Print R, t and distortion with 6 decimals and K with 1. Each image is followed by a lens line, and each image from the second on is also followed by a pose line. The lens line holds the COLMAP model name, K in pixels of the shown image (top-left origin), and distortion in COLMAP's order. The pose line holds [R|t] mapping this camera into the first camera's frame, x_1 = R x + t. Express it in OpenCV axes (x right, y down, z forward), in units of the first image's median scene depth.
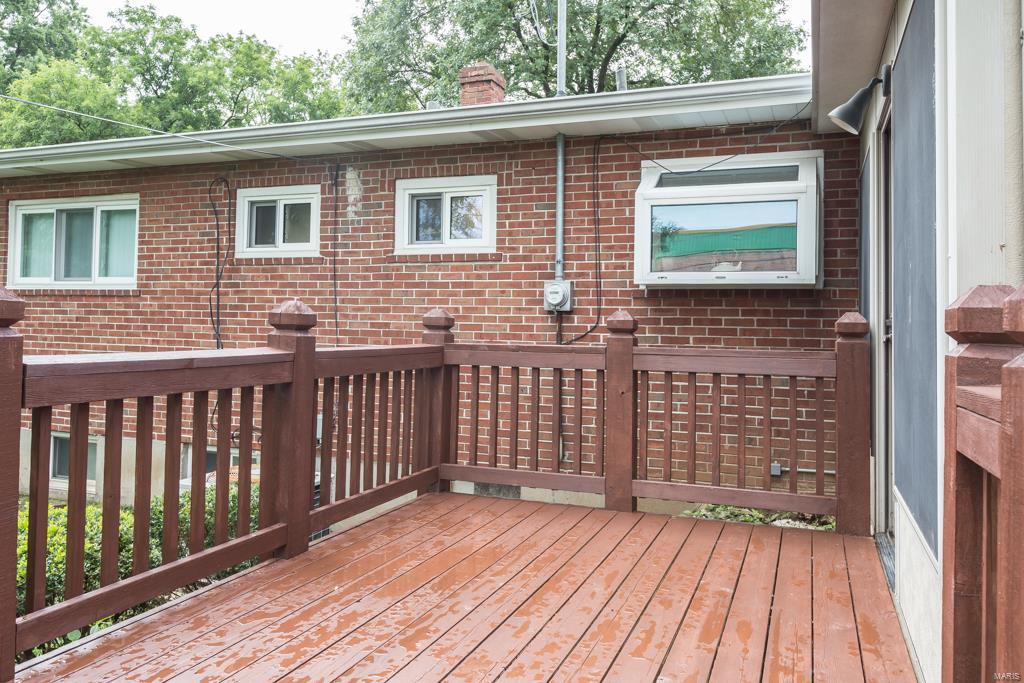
lens RADIAL K [[755.8, 0, 506.0], [0, 755.8, 331.2], [0, 0, 1]] dist [-0.001900, 0.004059]
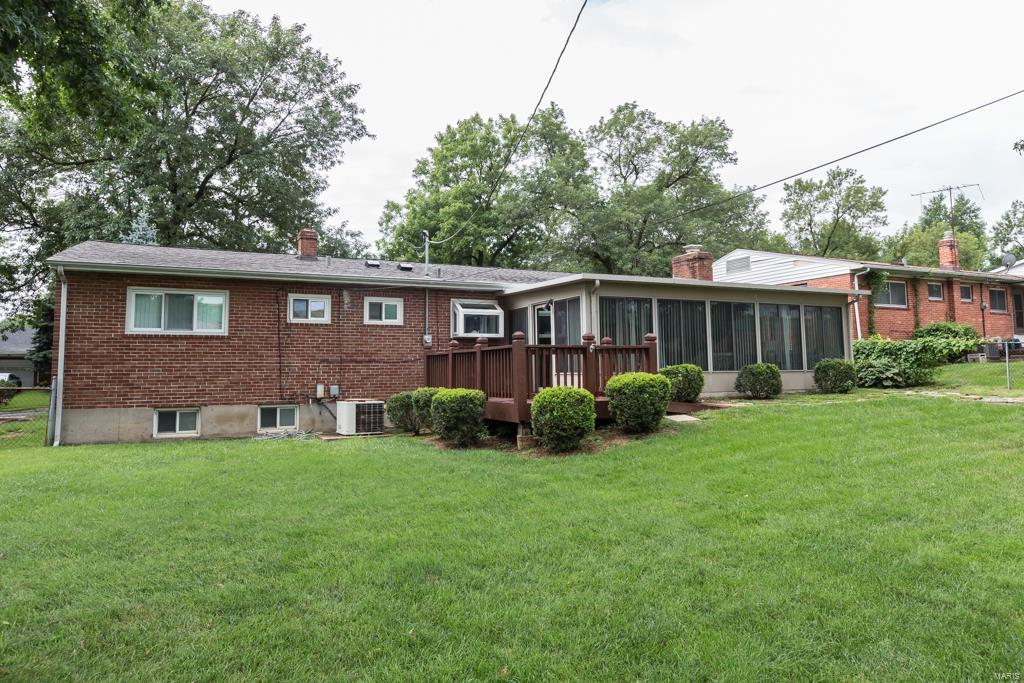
lens RADIAL K [[664.6, 0, 512.4], [0, 664.6, 330.8], [0, 0, 1]] dist [-0.003651, -0.002228]
pose [[0.678761, 0.018013, 0.734139, -1.398298], [0.027769, 0.998355, -0.050170, 0.050900], [-0.733834, 0.054440, 0.677143, -0.904188]]
